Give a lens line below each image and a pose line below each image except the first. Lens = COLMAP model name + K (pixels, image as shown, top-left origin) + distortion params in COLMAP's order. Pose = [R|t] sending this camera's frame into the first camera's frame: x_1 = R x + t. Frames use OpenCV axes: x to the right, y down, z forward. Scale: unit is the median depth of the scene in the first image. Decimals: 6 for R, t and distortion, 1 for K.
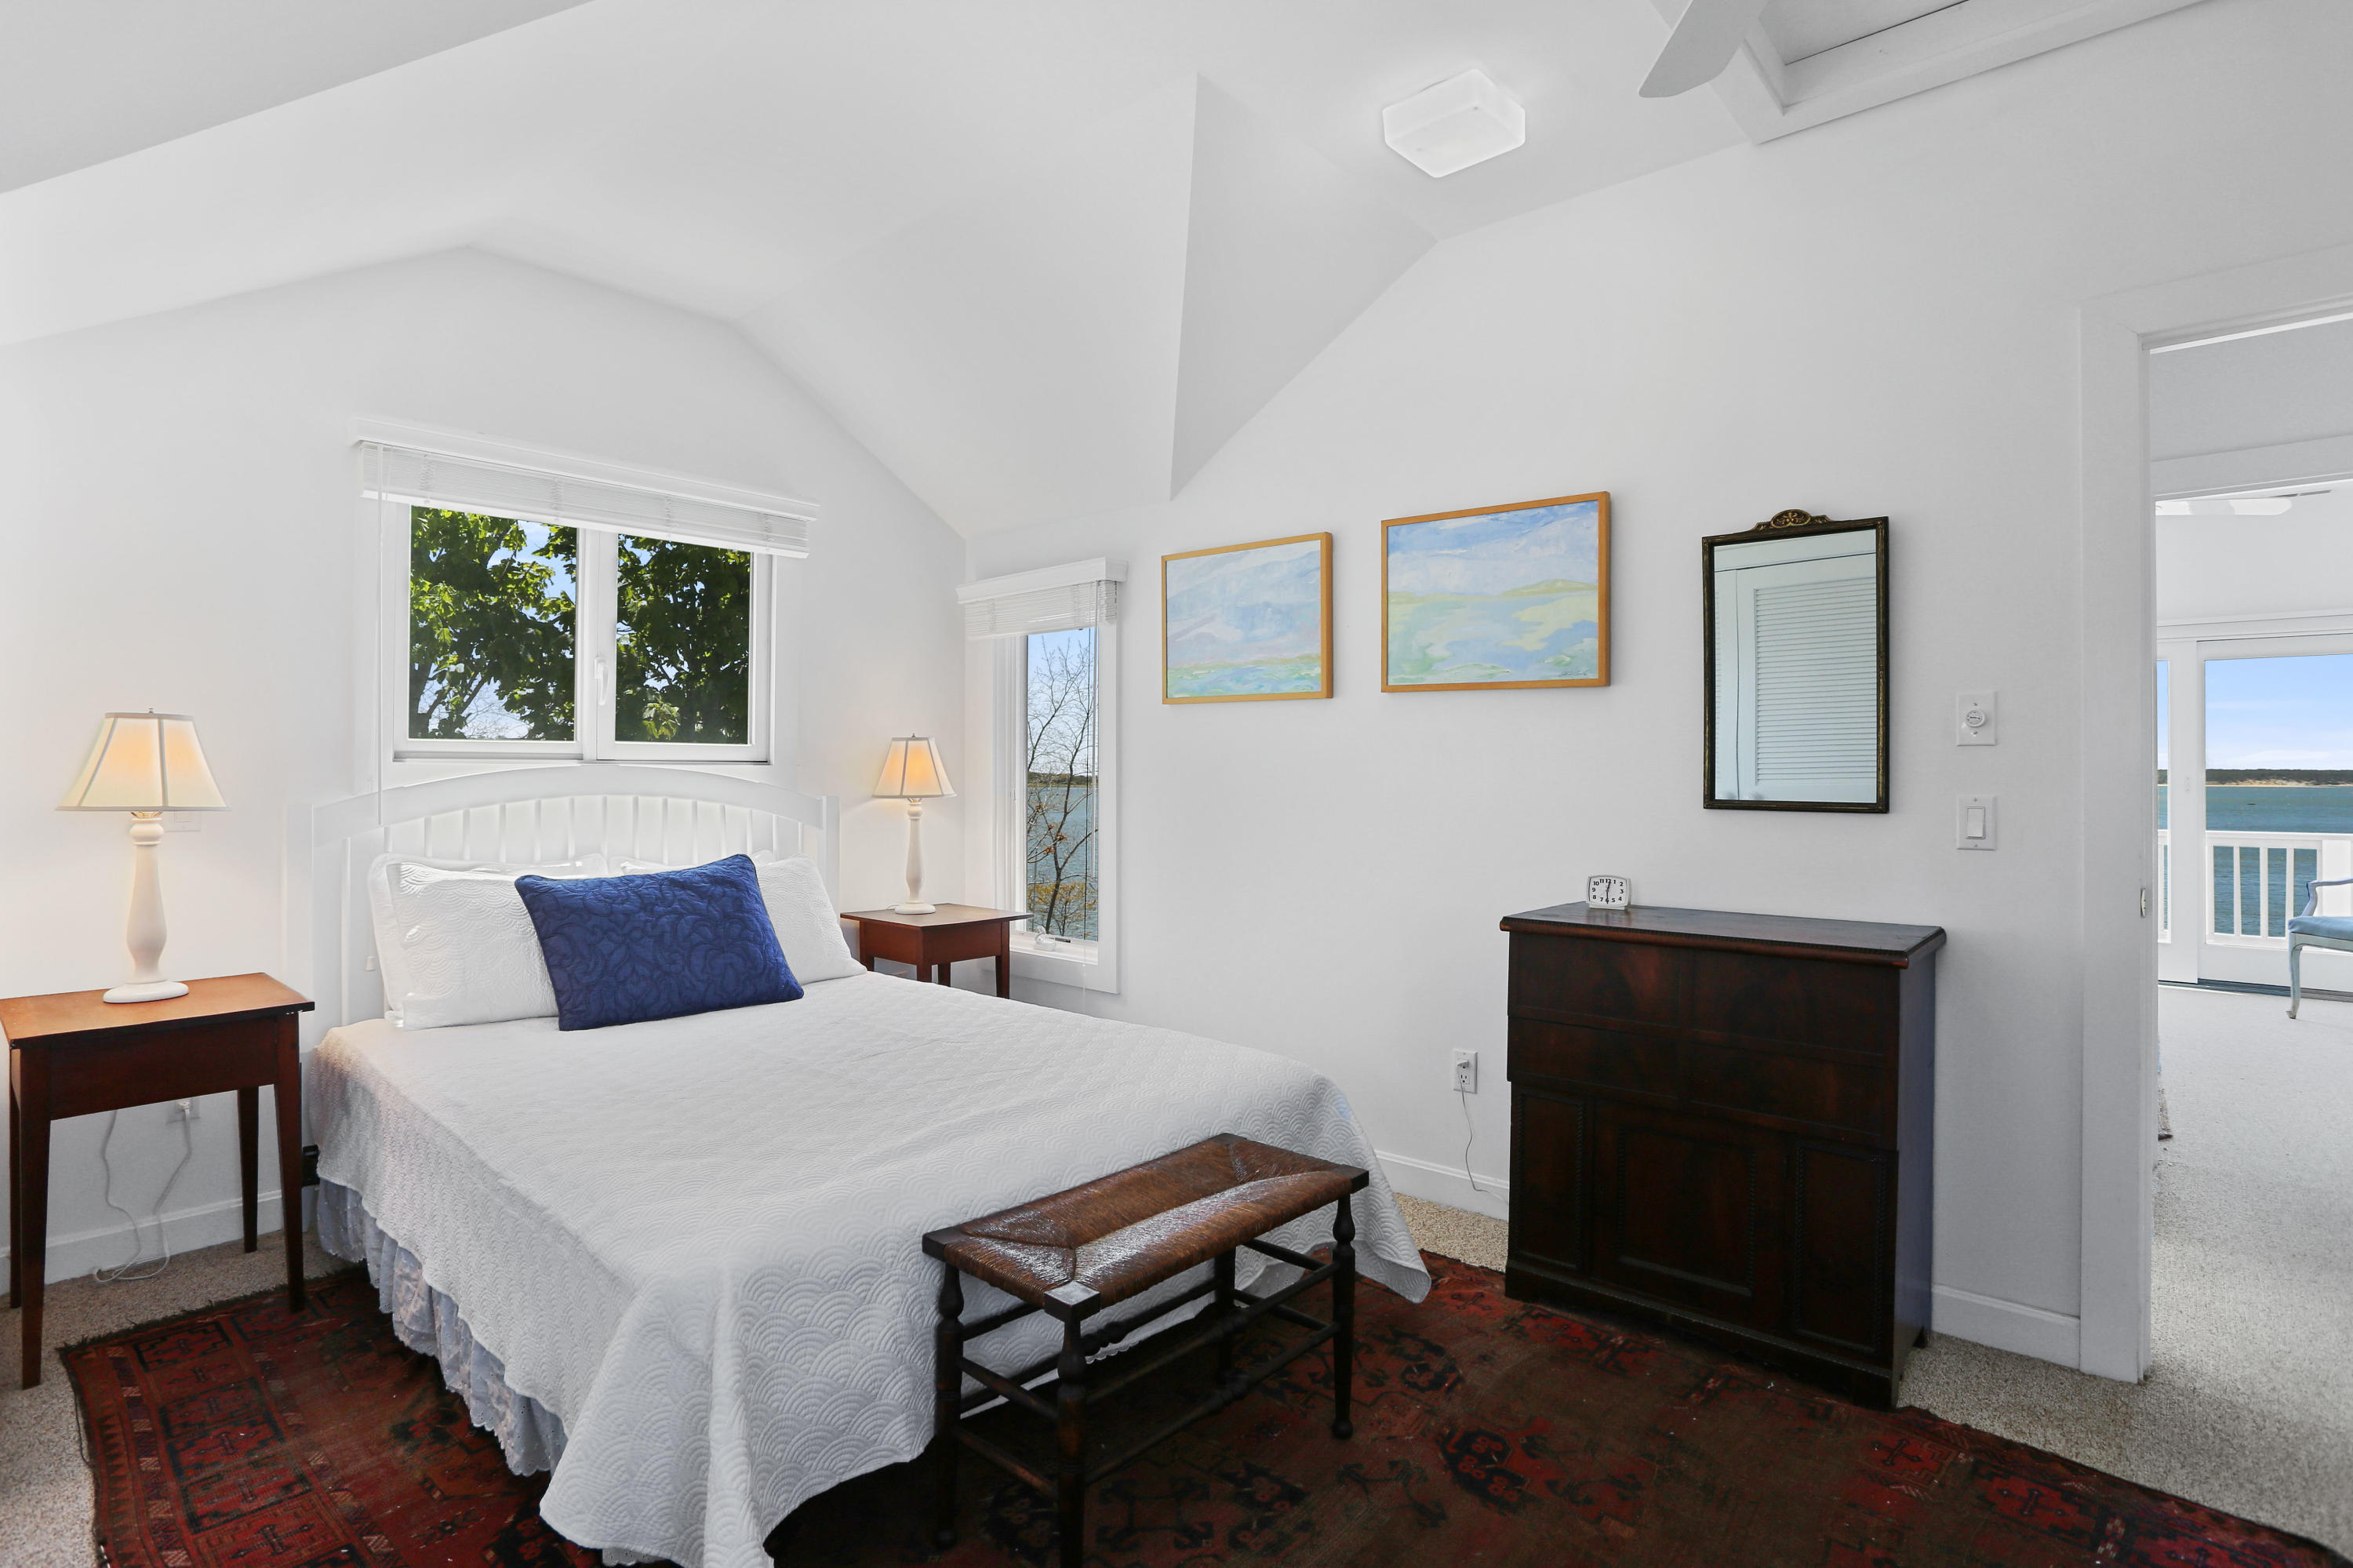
lens RADIAL K [[1140.4, 0, 1133.9], [0, 1140.4, 774.4], [0, 0, 1]] dist [-0.050431, 0.026395]
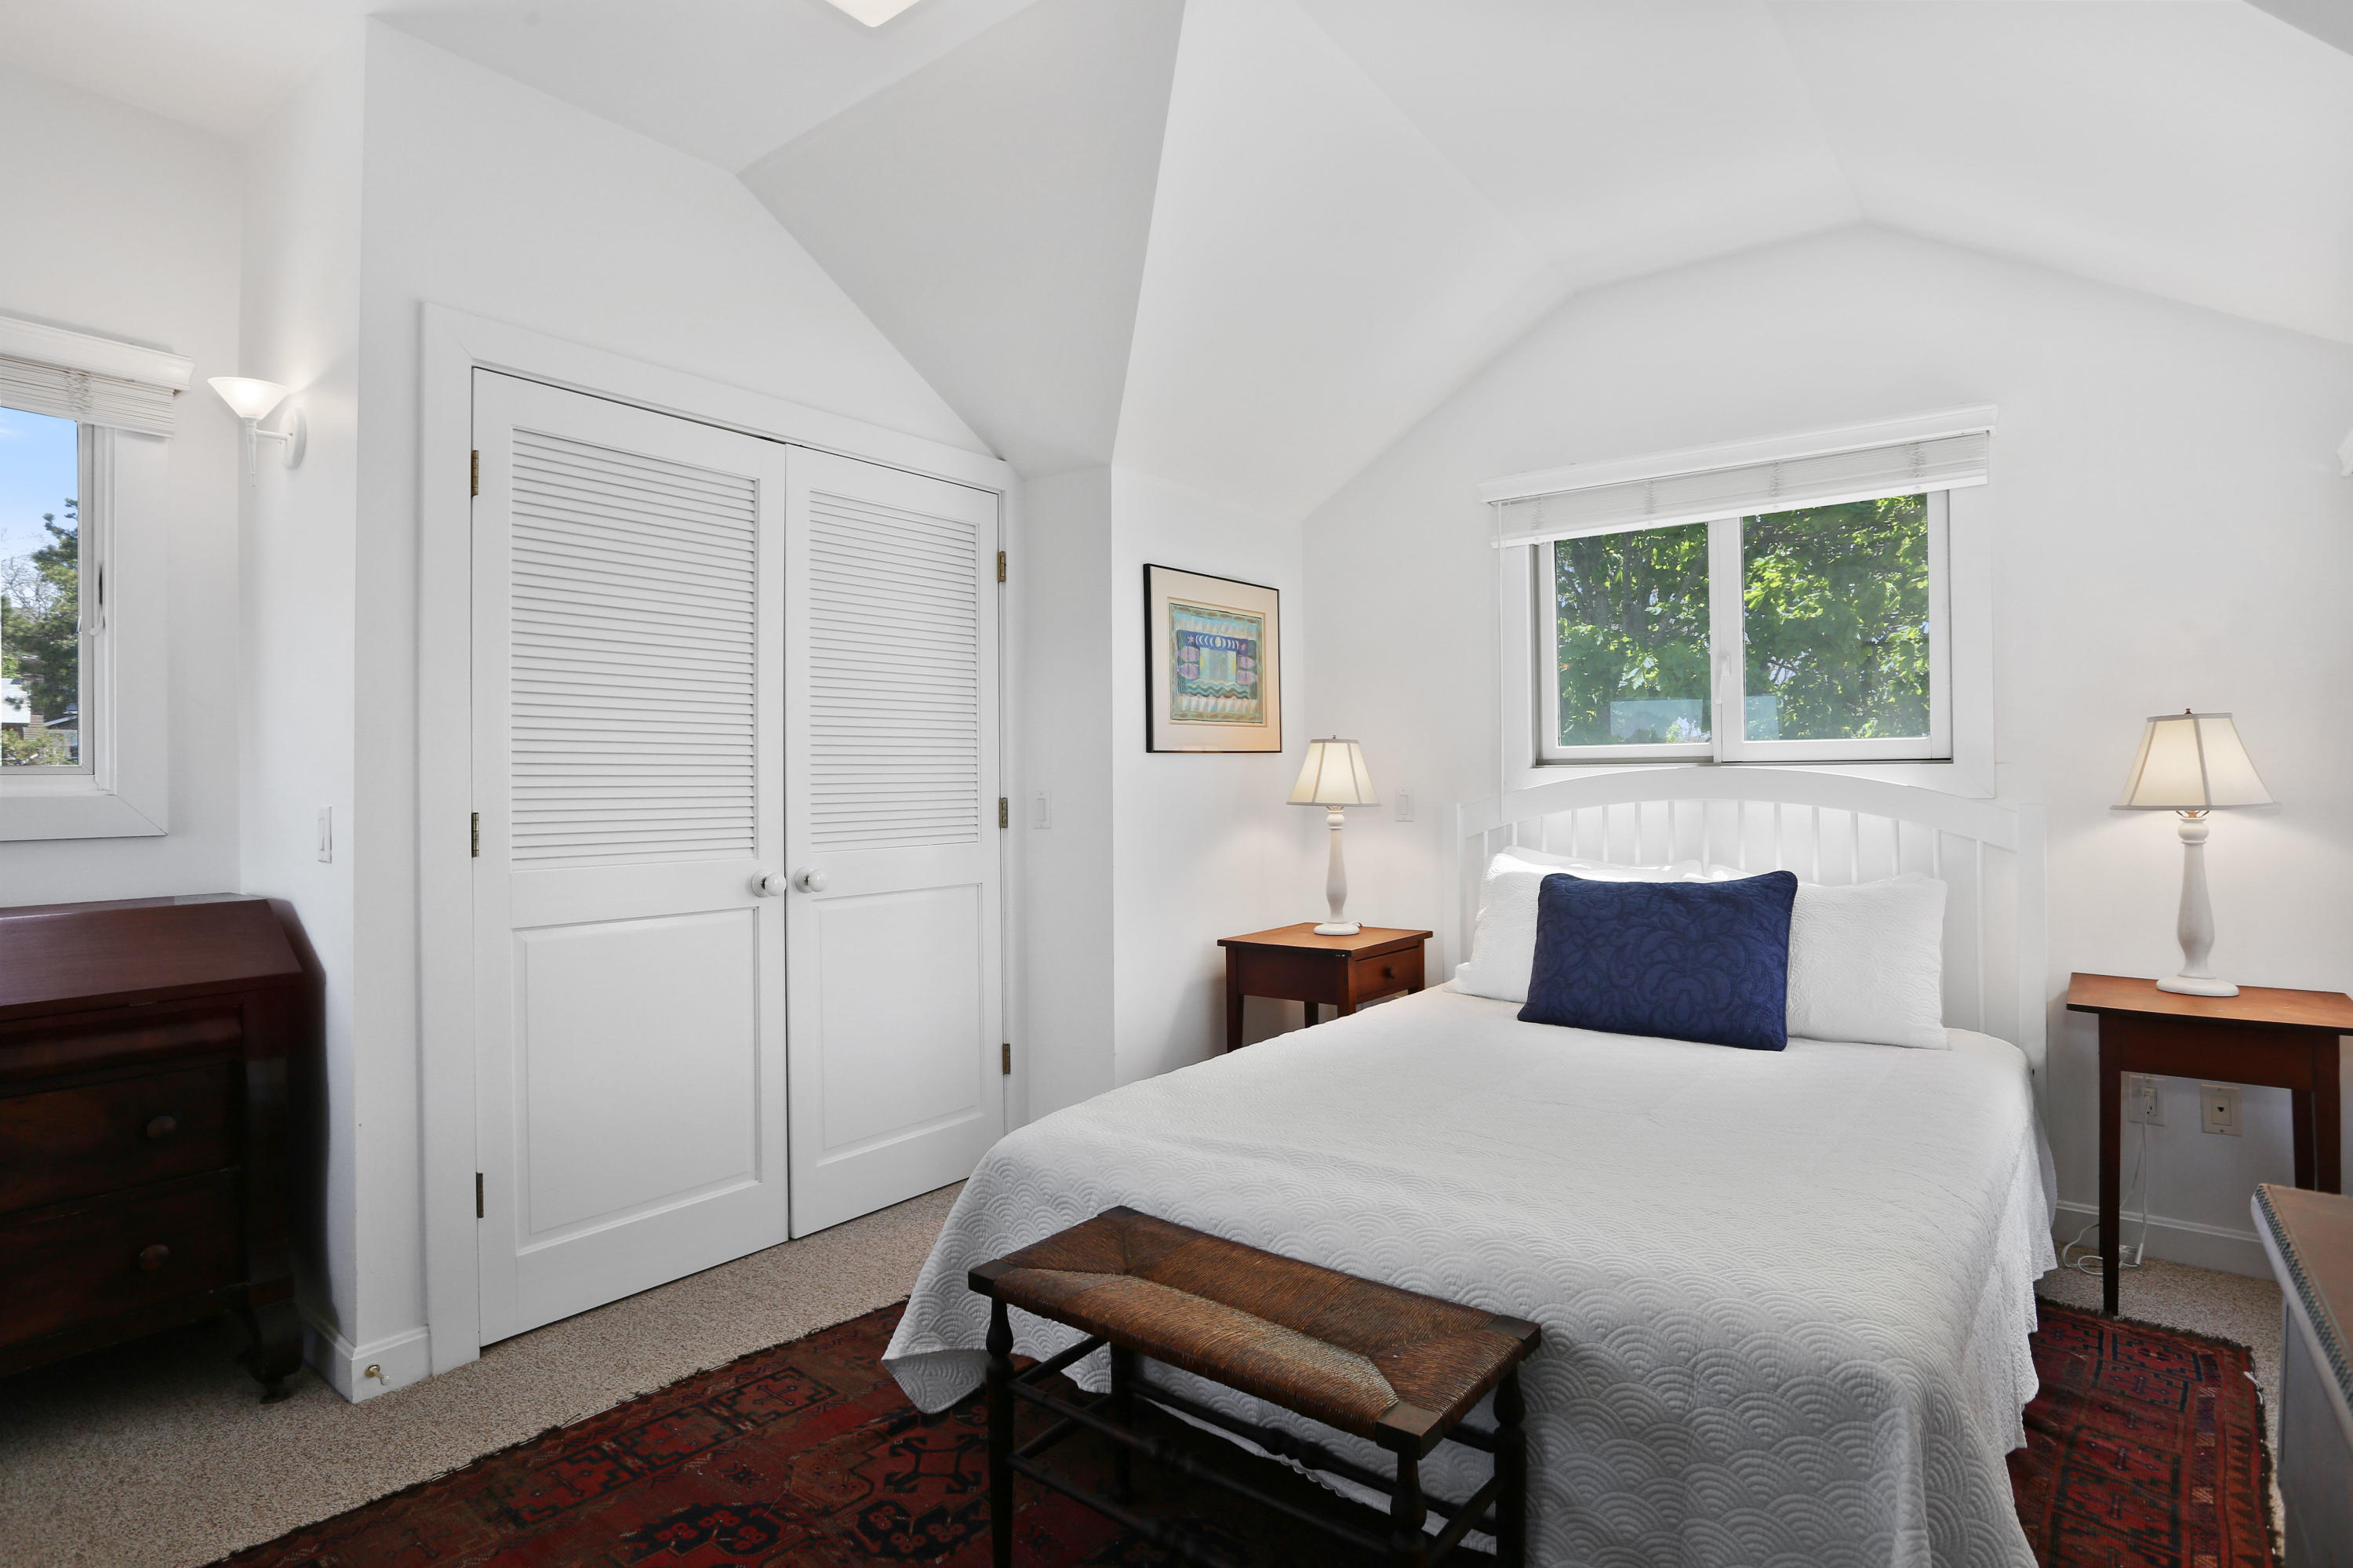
lens RADIAL K [[1173.7, 0, 1176.5], [0, 1173.7, 784.0], [0, 0, 1]] dist [-0.053834, 0.000120]
pose [[0.096888, 0.000541, -0.995295, 0.518929], [0.006170, 0.999980, 0.001144, 0.002025], [0.995276, -0.006252, 0.096882, 0.528407]]
